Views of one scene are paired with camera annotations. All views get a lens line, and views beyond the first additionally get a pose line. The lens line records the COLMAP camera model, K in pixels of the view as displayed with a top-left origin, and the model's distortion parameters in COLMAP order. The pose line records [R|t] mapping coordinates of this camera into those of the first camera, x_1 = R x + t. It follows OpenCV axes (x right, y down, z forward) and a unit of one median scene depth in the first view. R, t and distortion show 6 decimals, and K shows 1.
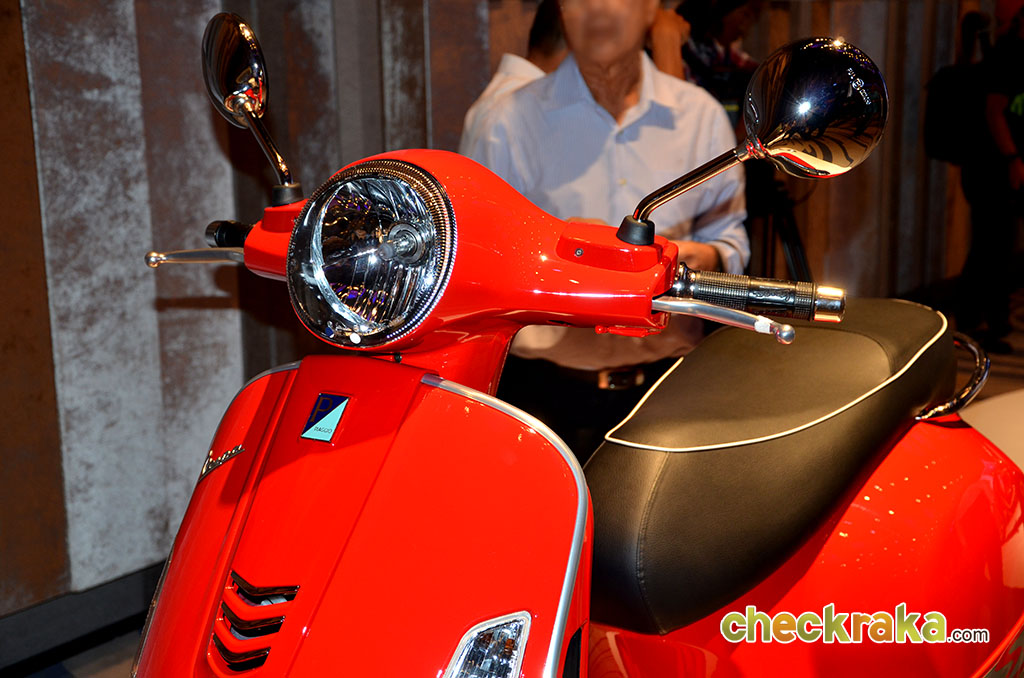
lens RADIAL K [[1675.9, 0, 512.0], [0, 1675.9, 339.0], [0, 0, 1]] dist [0.009760, 0.000000]
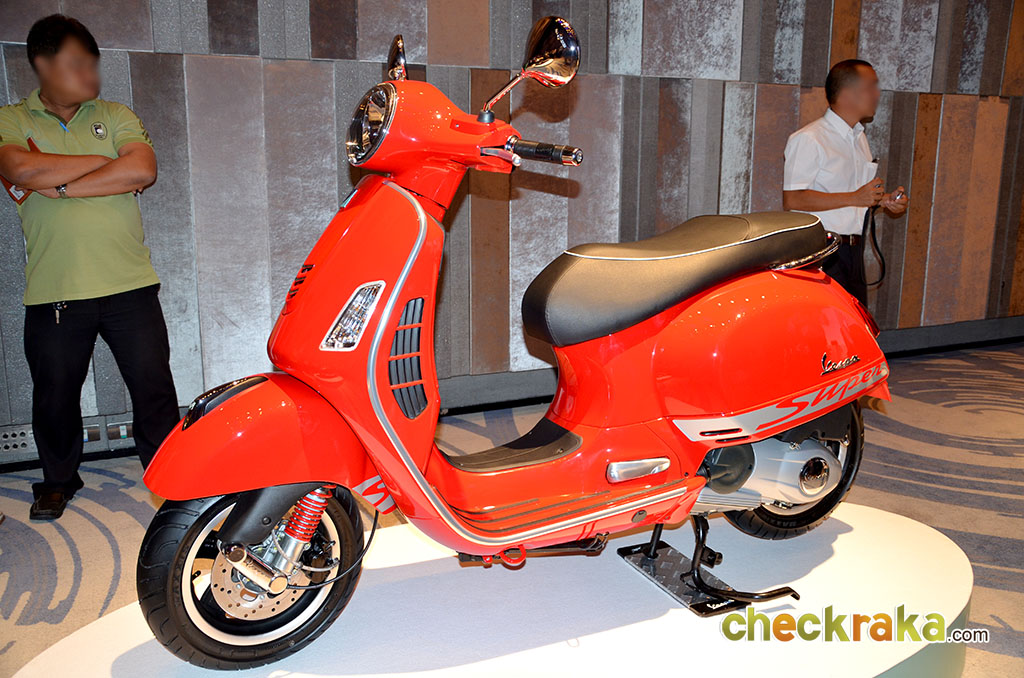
lens RADIAL K [[925.4, 0, 512.3], [0, 925.4, 340.3], [0, 0, 1]] dist [-0.010189, -0.004736]
pose [[0.886998, 0.118006, -0.446440, 0.234991], [-0.105258, 0.993013, 0.053352, 0.053044], [0.449616, -0.000332, 0.893222, 0.003319]]
